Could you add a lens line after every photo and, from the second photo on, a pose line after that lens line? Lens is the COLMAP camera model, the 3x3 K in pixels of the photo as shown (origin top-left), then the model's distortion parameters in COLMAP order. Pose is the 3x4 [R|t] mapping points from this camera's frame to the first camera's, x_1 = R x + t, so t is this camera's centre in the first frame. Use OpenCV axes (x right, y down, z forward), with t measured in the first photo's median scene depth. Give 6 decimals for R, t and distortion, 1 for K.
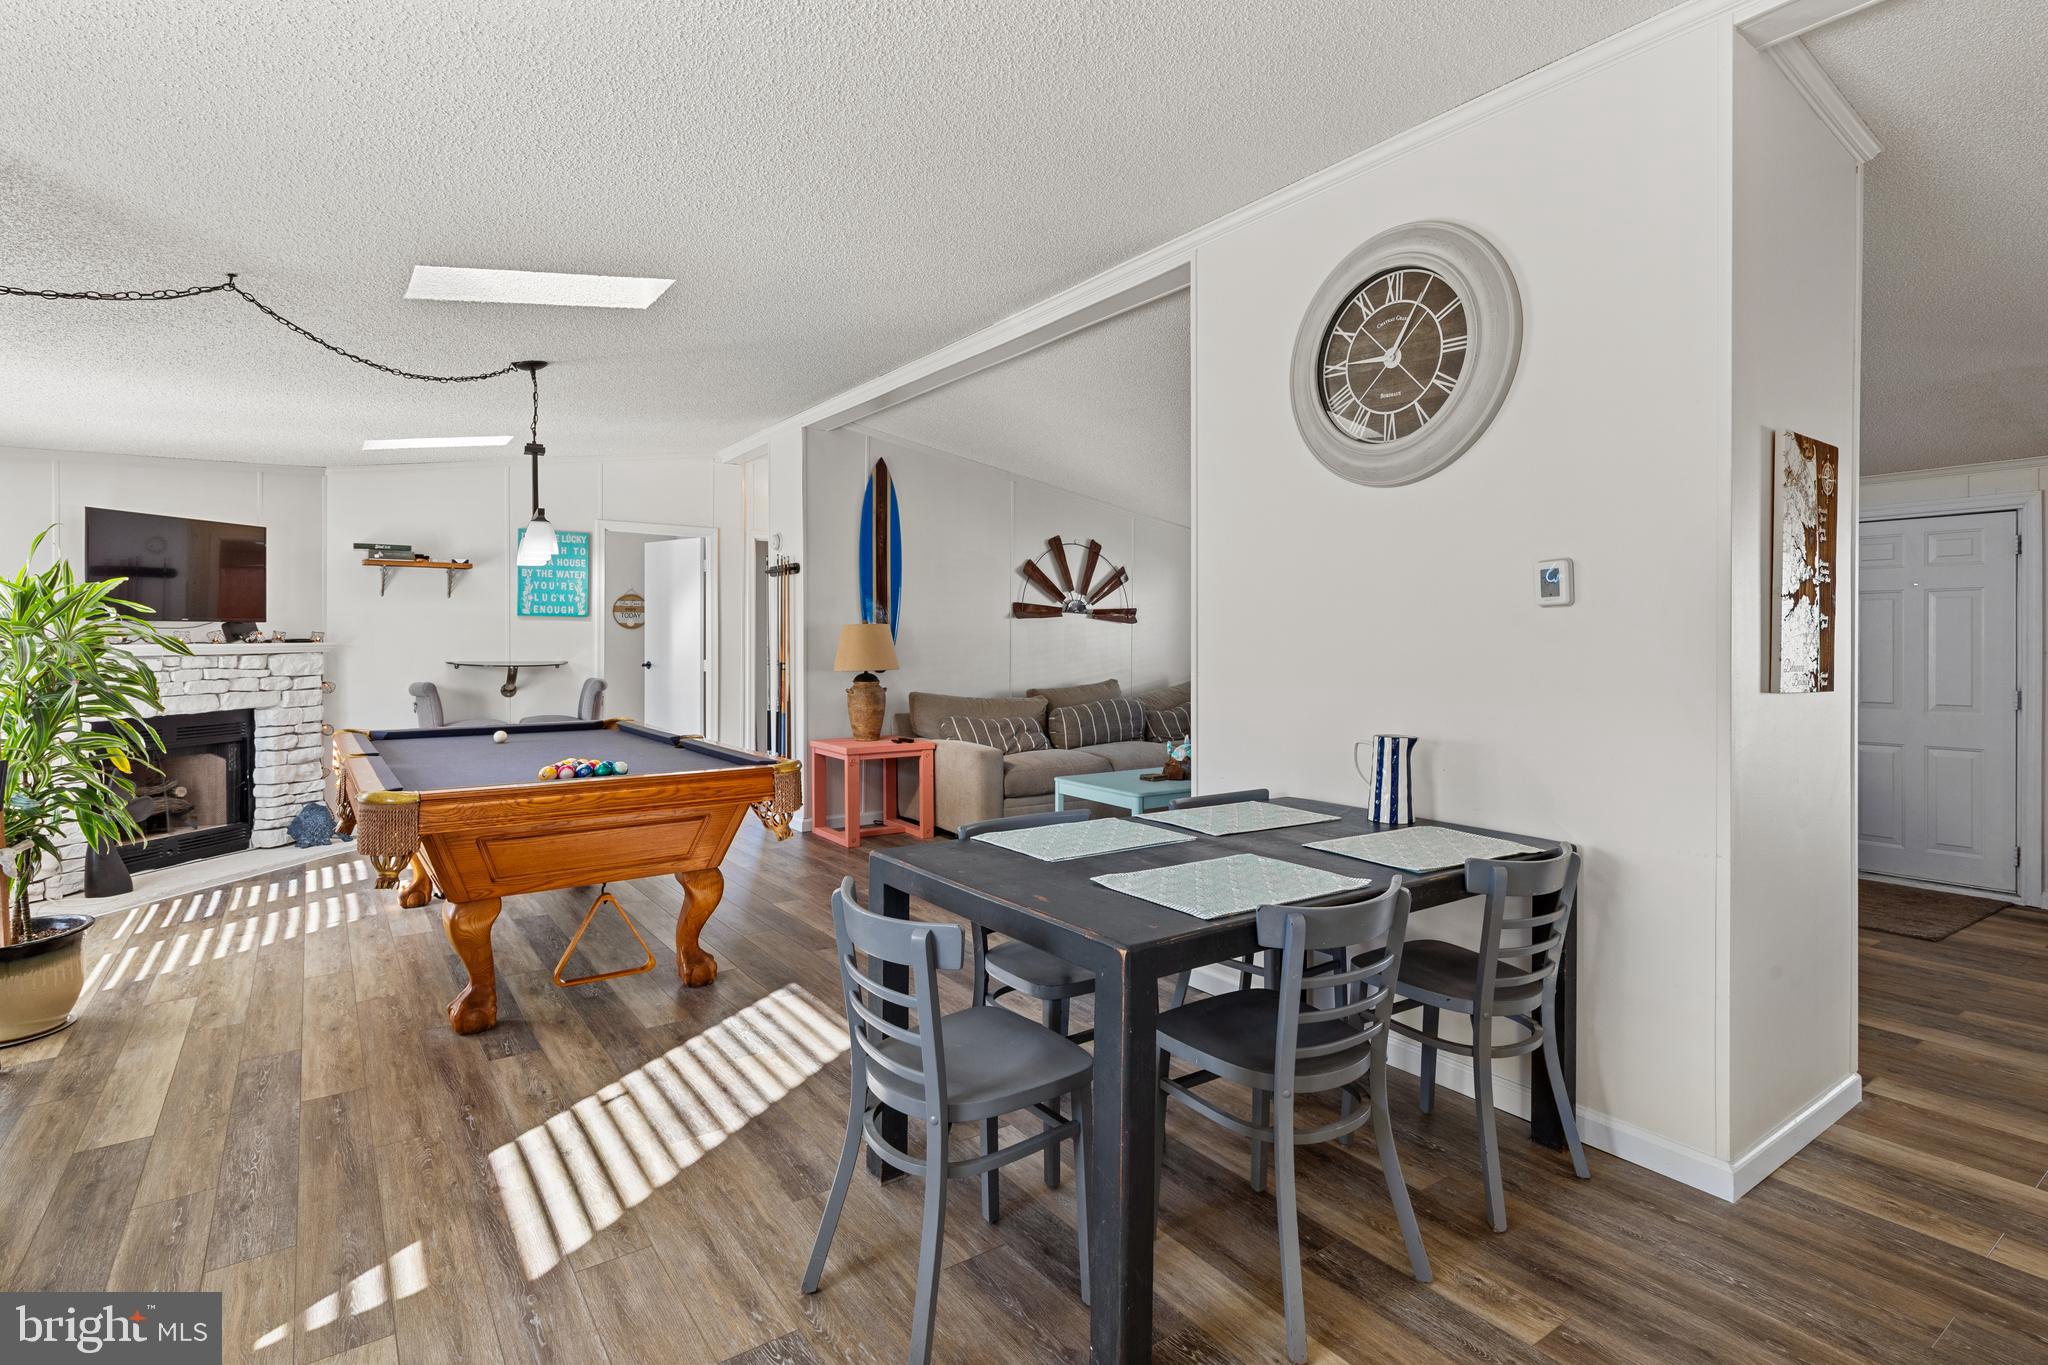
lens RADIAL K [[1005.0, 0, 1025.1], [0, 1005.0, 645.5], [0, 0, 1]] dist [0.008636, 0.000407]
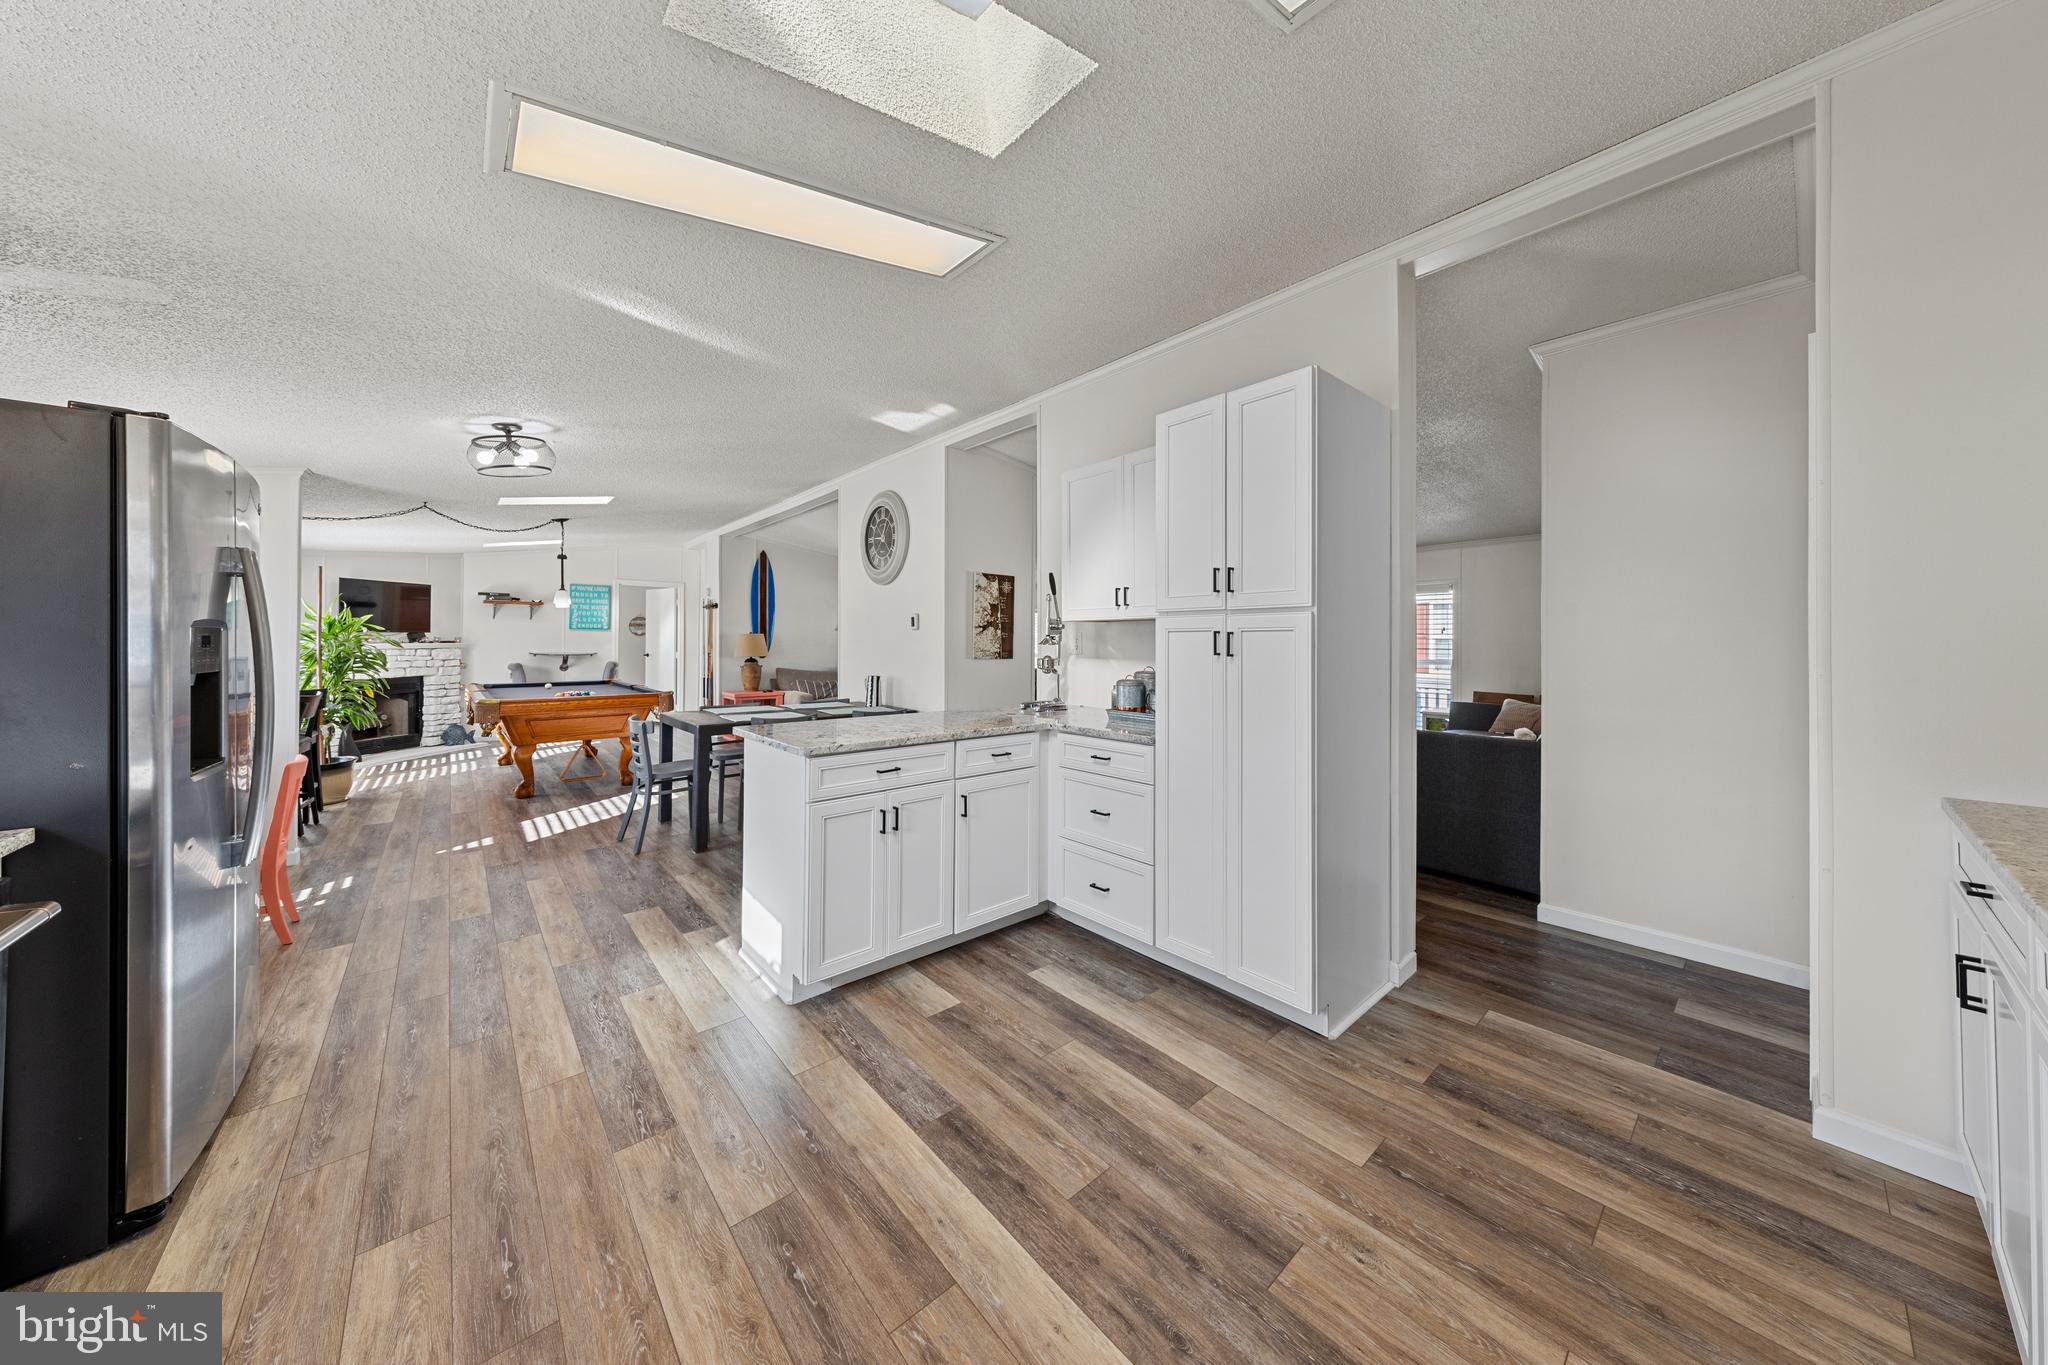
lens RADIAL K [[663.9, 0, 1023.3], [0, 663.9, 636.6], [0, 0, 1]] dist [0.003157, -0.000017]
pose [[0.995618, 0.001800, 0.093494, 0.280894], [-0.000409, 0.999889, -0.014887, 0.004060], [-0.093510, 0.014784, 0.995509, -0.403092]]
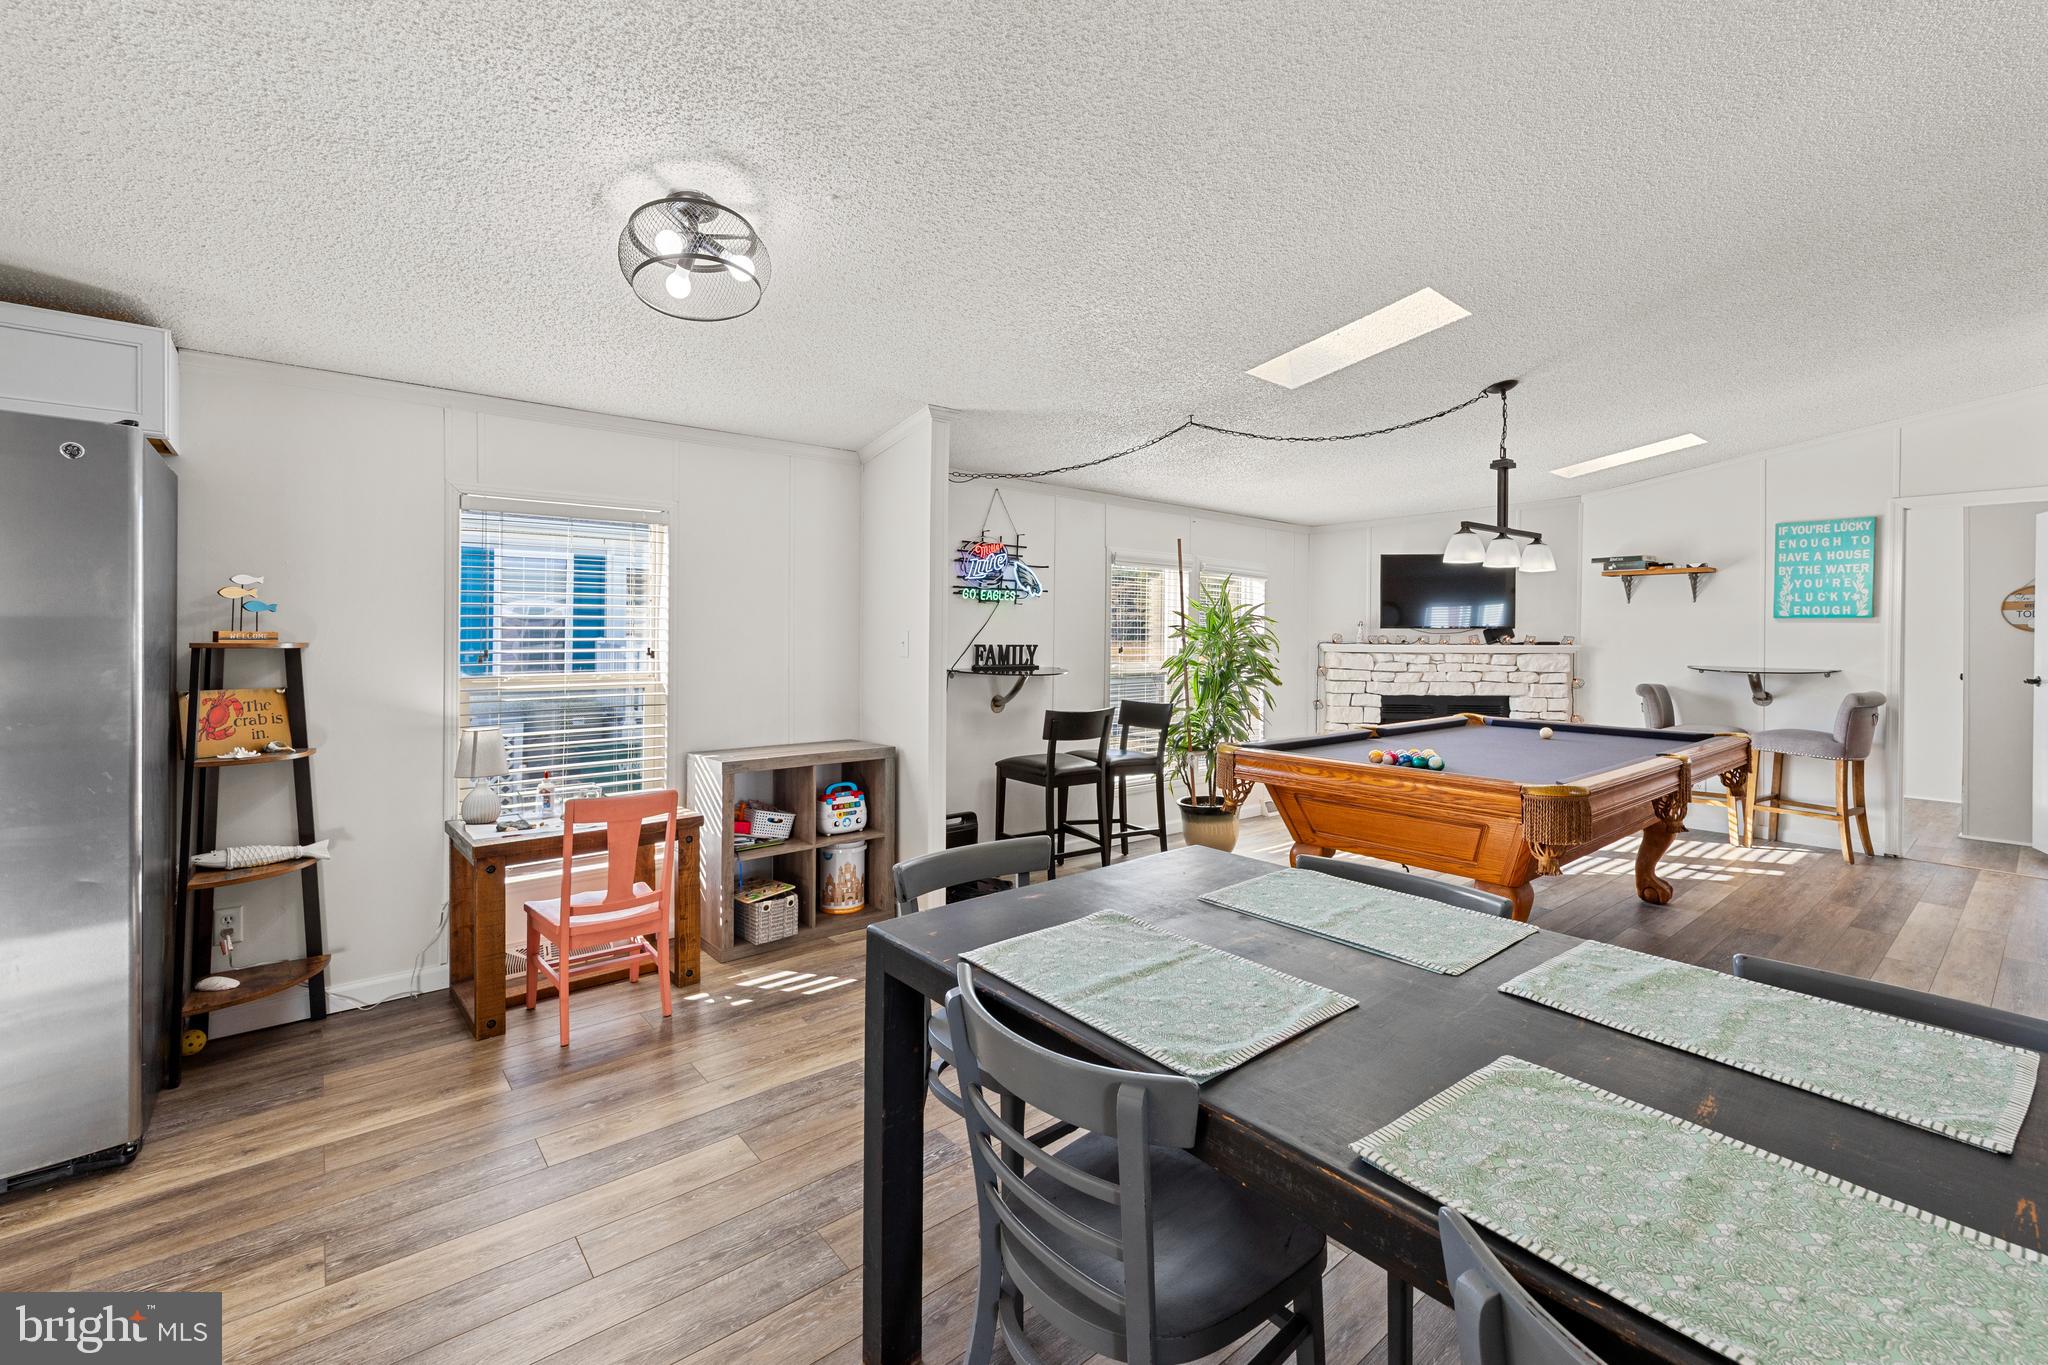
lens RADIAL K [[859.5, 0, 1017.8], [0, 859.5, 639.6], [0, 0, 1]] dist [0.004005, 0.000457]
pose [[0.068862, 0.001149, -0.997626, 0.274351], [-0.014747, 0.999891, 0.000134, 0.000053], [0.997517, 0.014702, 0.068871, 0.295944]]
